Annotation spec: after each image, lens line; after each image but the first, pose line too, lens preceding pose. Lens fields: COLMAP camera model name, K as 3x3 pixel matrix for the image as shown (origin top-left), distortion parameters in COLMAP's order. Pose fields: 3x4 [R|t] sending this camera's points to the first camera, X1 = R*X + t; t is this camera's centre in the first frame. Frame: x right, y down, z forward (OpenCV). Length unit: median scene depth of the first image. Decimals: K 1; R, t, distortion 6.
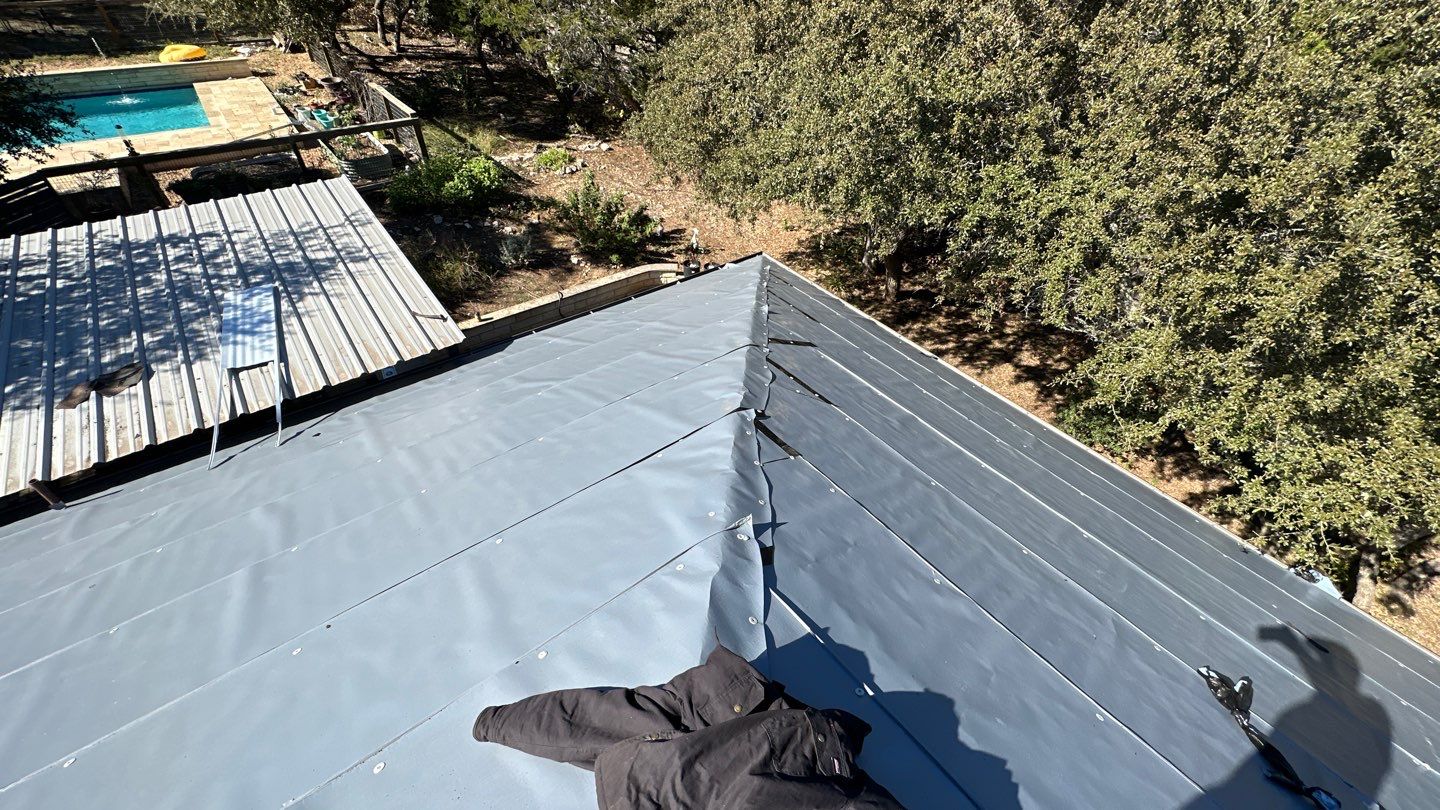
lens RADIAL K [[566.0, 0, 720.0], [0, 566.0, 405.0], [0, 0, 1]] dist [-0.001634, -0.000229]
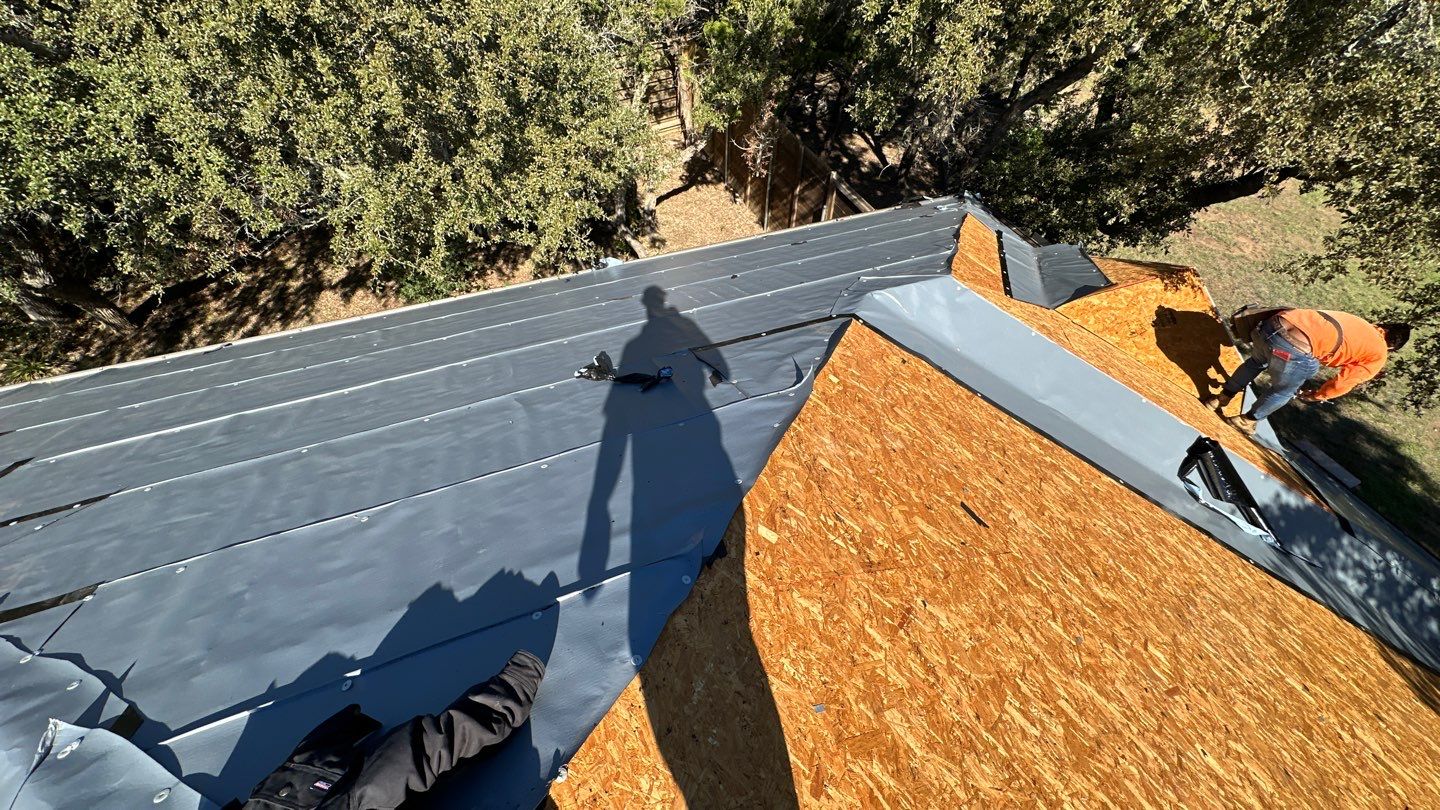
lens RADIAL K [[566.0, 0, 720.0], [0, 566.0, 405.0], [0, 0, 1]] dist [-0.001634, -0.000229]
pose [[0.312995, -0.747472, 0.585935, 0.083895], [0.640660, 0.621600, 0.450742, 0.076791], [-0.701135, 0.234305, 0.673433, -0.024862]]
